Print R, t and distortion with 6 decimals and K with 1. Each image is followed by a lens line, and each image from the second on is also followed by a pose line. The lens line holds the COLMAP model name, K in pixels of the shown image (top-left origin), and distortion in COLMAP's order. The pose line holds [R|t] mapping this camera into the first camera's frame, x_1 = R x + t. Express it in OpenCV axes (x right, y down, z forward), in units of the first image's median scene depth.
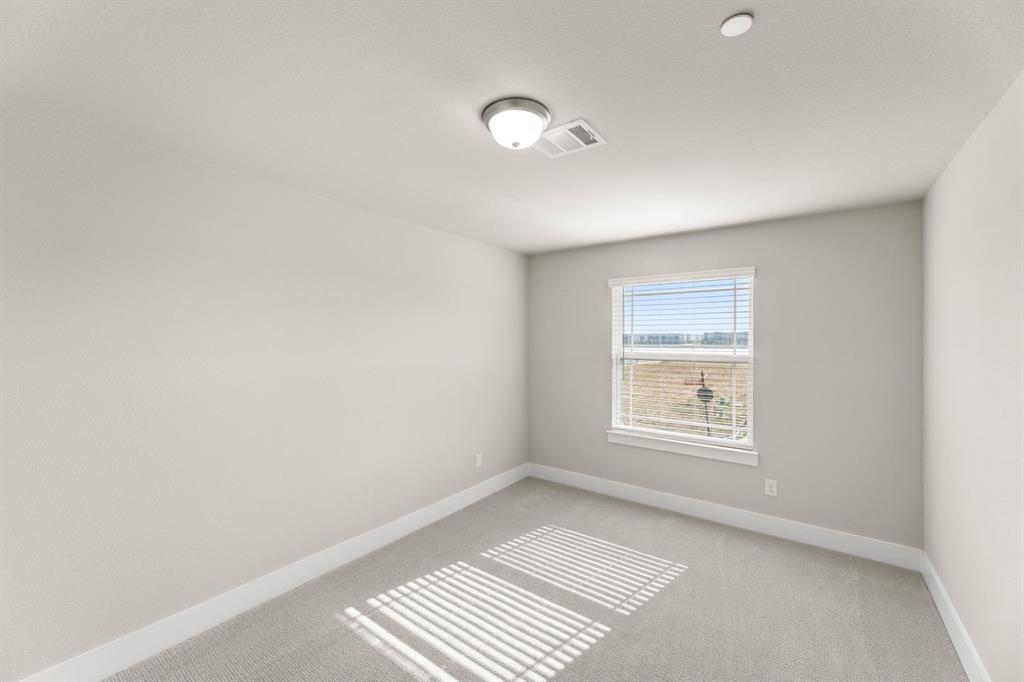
lens RADIAL K [[419.1, 0, 513.1], [0, 419.1, 333.6], [0, 0, 1]] dist [0.000935, -0.000005]
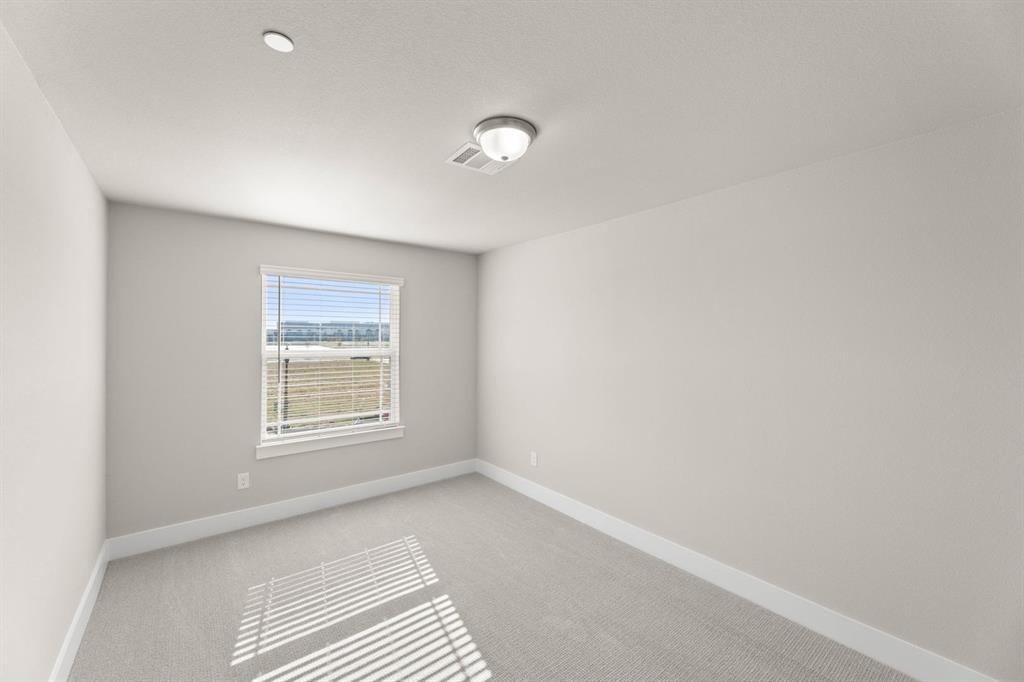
lens RADIAL K [[419.1, 0, 513.1], [0, 419.1, 333.6], [0, 0, 1]] dist [0.000935, -0.000005]
pose [[0.231574, 0.001129, 0.972817, -0.524636], [-0.021063, 0.999771, 0.003854, -0.006753], [-0.972589, -0.021383, 0.231545, 0.364360]]
